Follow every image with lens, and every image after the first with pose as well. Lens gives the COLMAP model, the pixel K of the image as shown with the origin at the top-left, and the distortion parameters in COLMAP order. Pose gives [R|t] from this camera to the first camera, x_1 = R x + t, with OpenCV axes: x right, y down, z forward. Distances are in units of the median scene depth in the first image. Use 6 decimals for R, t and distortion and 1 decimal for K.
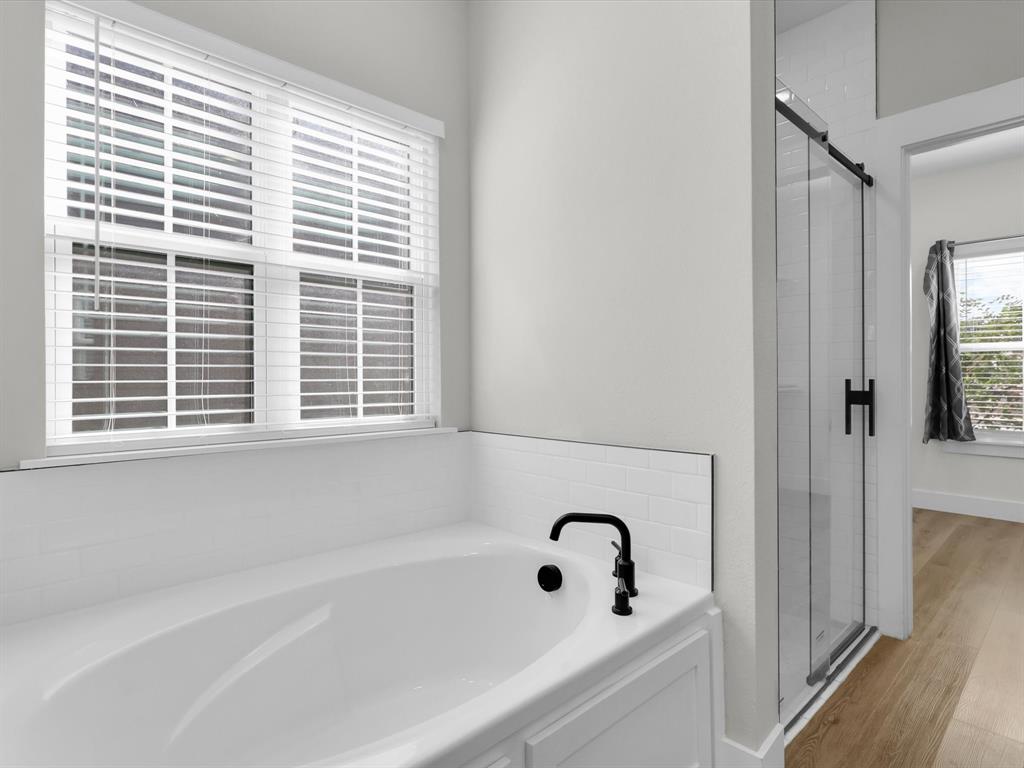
lens RADIAL K [[547.2, 0, 524.0], [0, 547.2, 379.7], [0, 0, 1]] dist [0.002738, 0.001133]
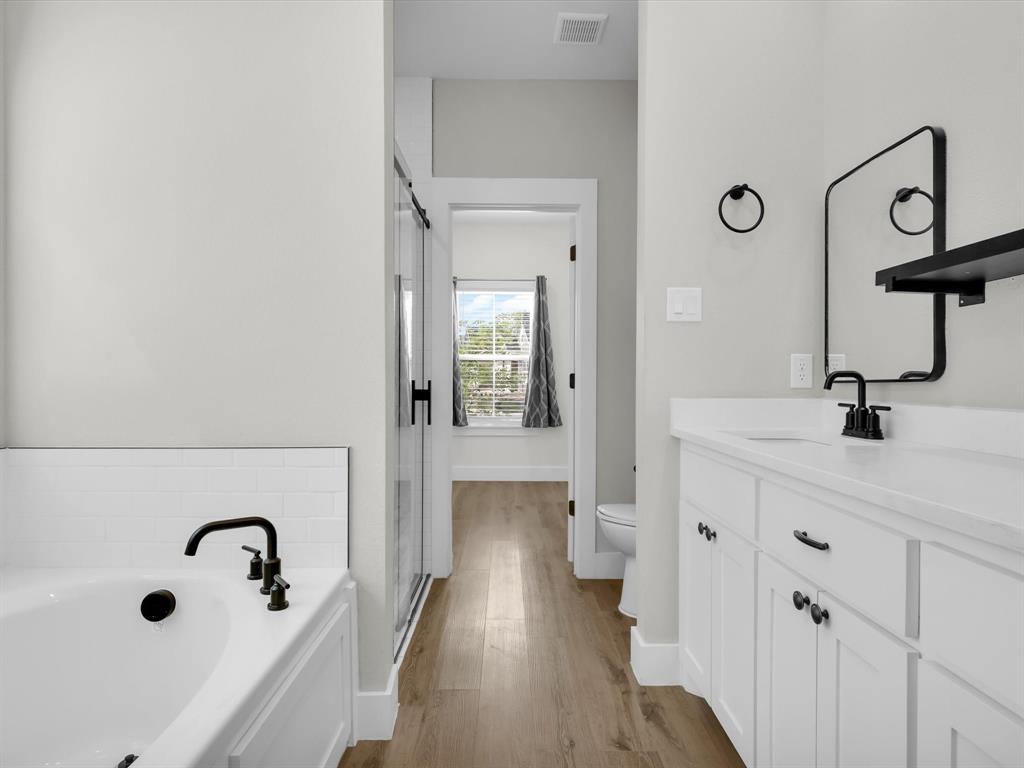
lens RADIAL K [[550.3, 0, 509.8], [0, 550.3, 382.4], [0, 0, 1]] dist [0.000622, 0.000874]
pose [[0.678395, 0.003068, 0.734691, -0.141976], [-0.007120, 0.999972, 0.002398, -0.000348], [-0.734663, -0.006858, 0.678398, -0.004824]]
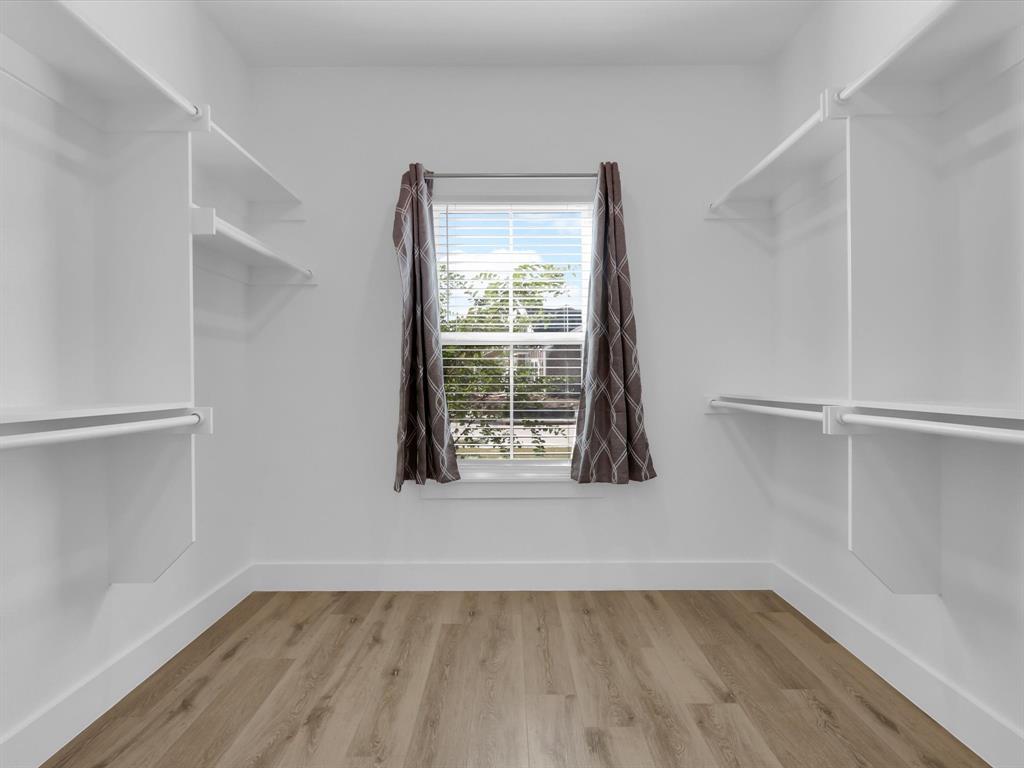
lens RADIAL K [[550.3, 0, 509.8], [0, 550.3, 382.4], [0, 0, 1]] dist [0.000622, 0.000874]
pose [[0.692397, -0.002775, 0.721511, 0.493398], [0.004510, 0.999990, -0.000481, -0.005832], [-0.721502, 0.003587, 0.692403, 0.634398]]
